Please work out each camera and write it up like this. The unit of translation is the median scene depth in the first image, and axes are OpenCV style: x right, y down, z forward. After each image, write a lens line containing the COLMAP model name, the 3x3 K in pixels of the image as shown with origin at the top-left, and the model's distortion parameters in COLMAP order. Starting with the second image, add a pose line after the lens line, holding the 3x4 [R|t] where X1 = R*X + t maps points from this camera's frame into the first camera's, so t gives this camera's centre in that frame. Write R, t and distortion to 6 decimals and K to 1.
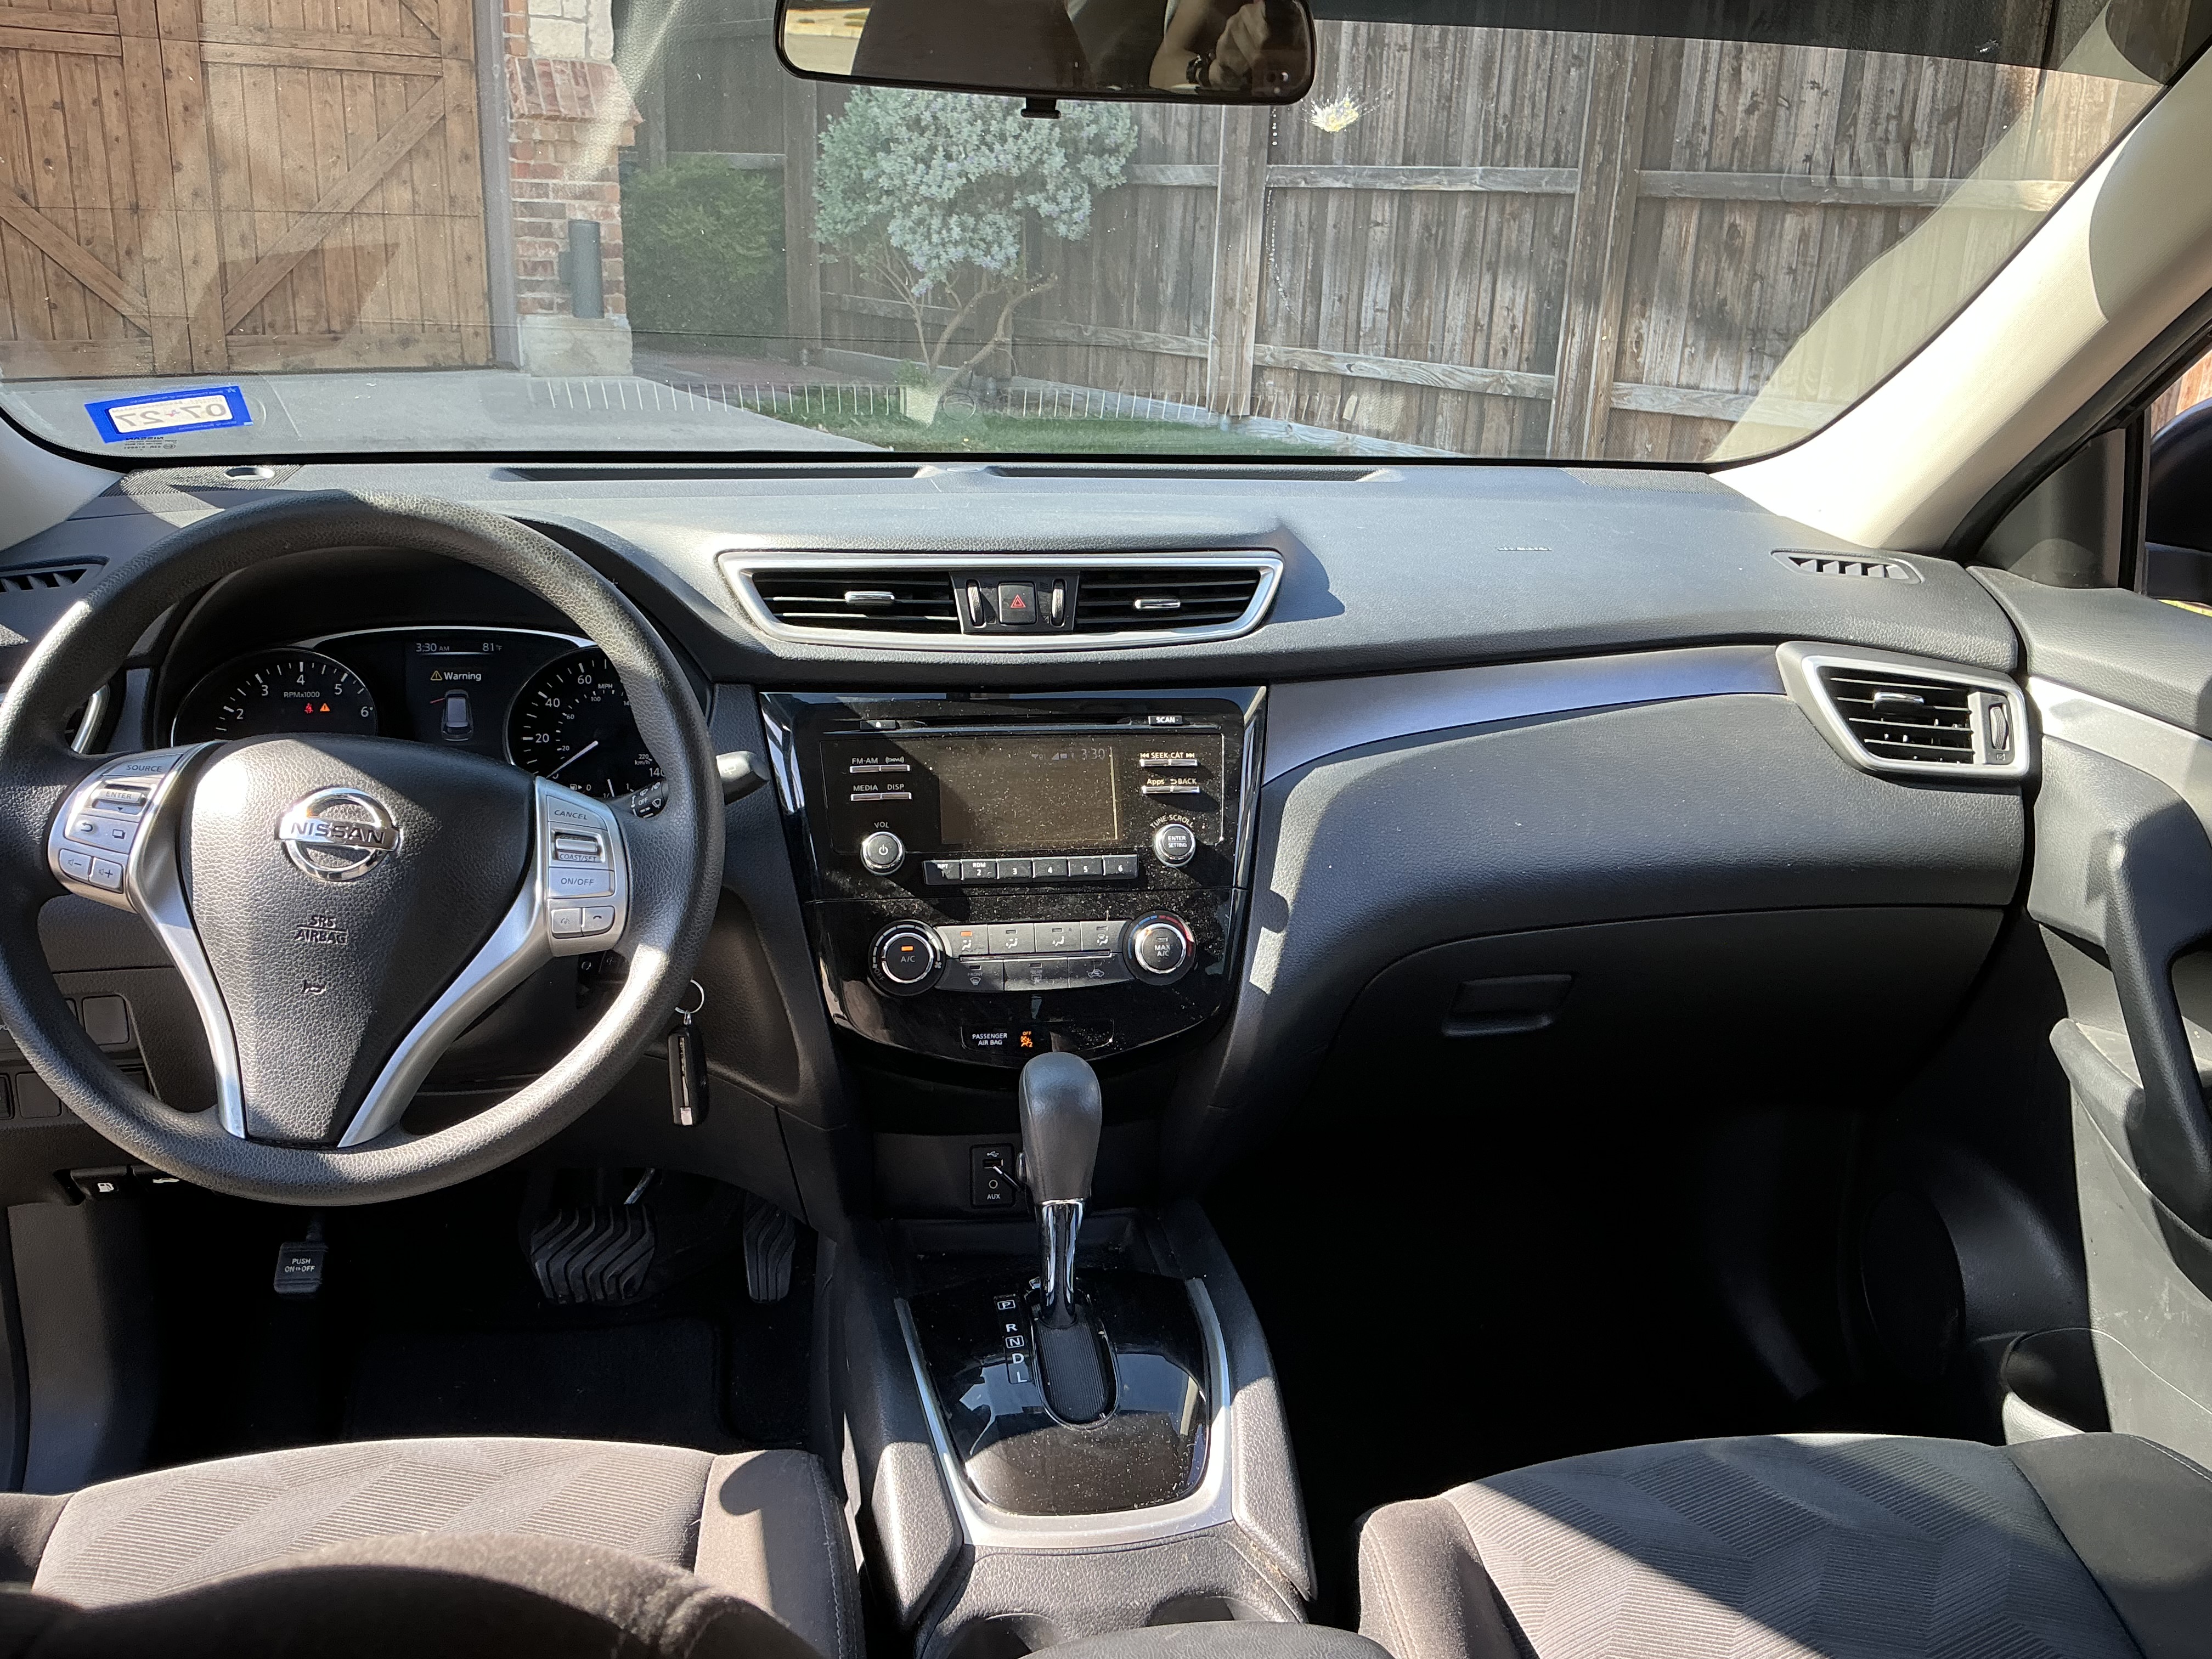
lens RADIAL K [[1883.5, 0, 1097.5], [0, 1883.5, 837.4], [0, 0, 1]] dist [0.148051, -0.325188]
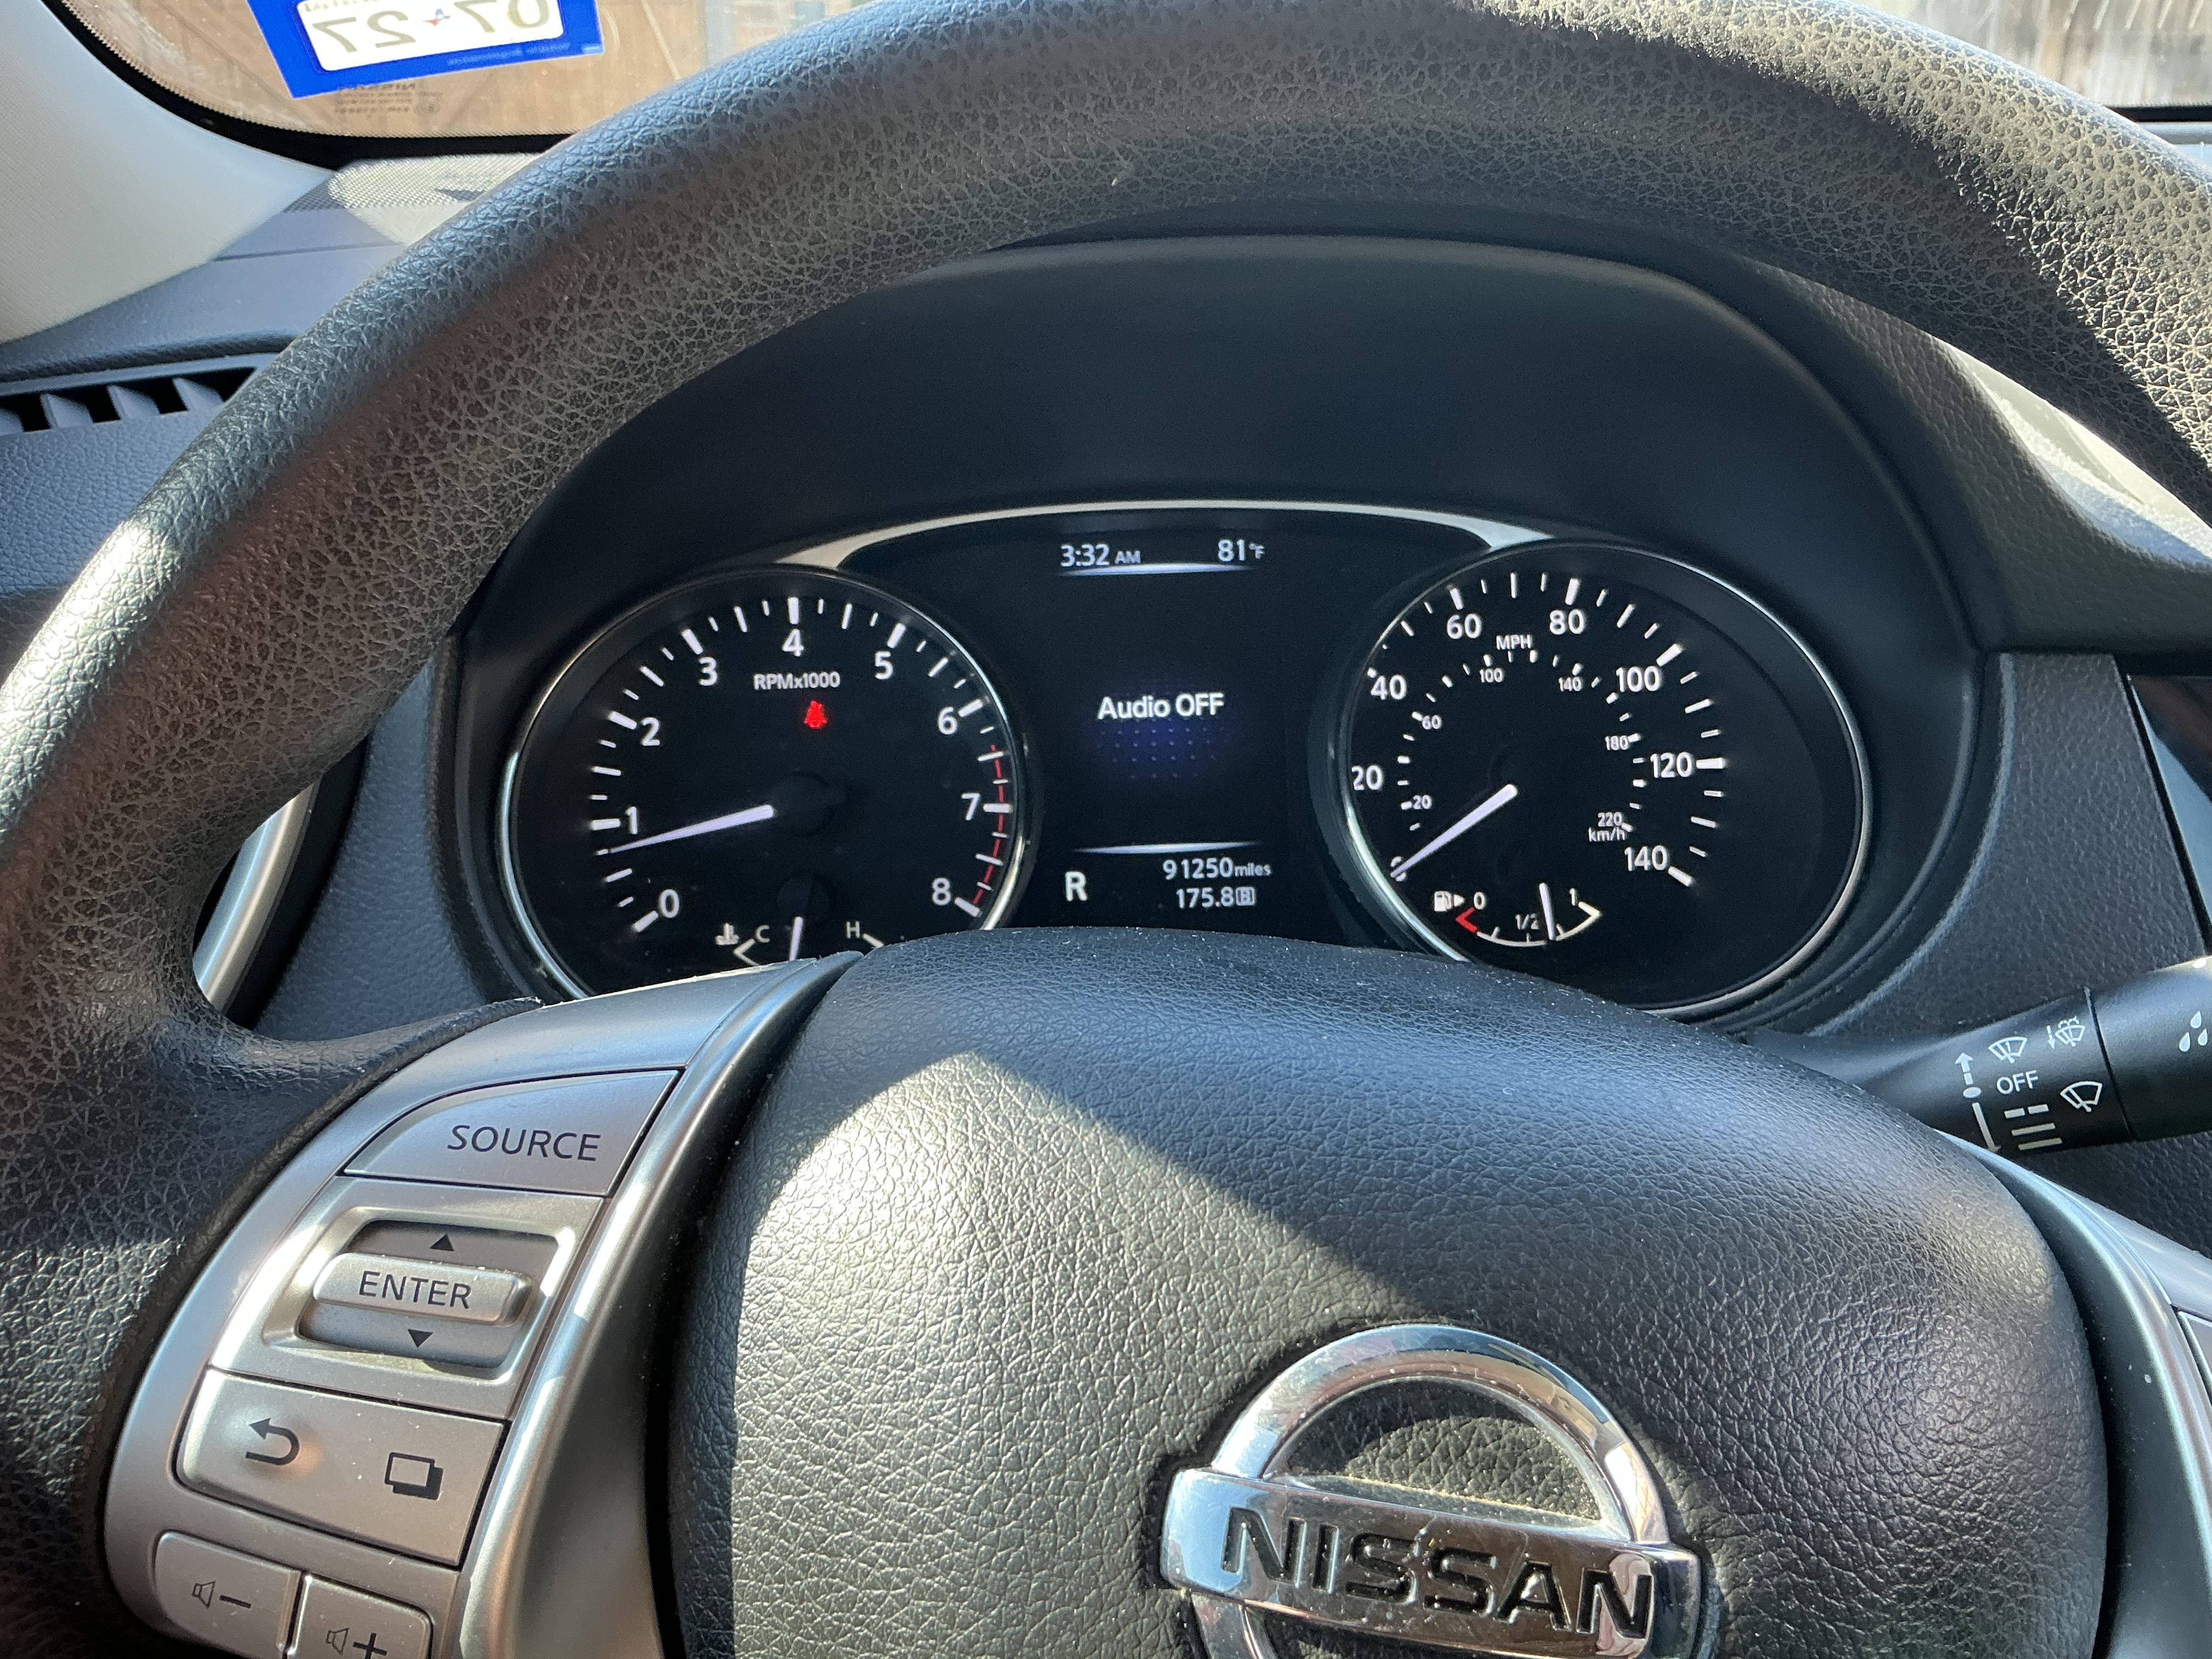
lens RADIAL K [[1883.5, 0, 1097.5], [0, 1883.5, 837.4], [0, 0, 1]] dist [0.148051, -0.325188]
pose [[0.995378, 0.000746, -0.096027, -0.054219], [0.007634, 0.996191, 0.086863, -0.013050], [0.095726, -0.087195, 0.991581, 0.105001]]
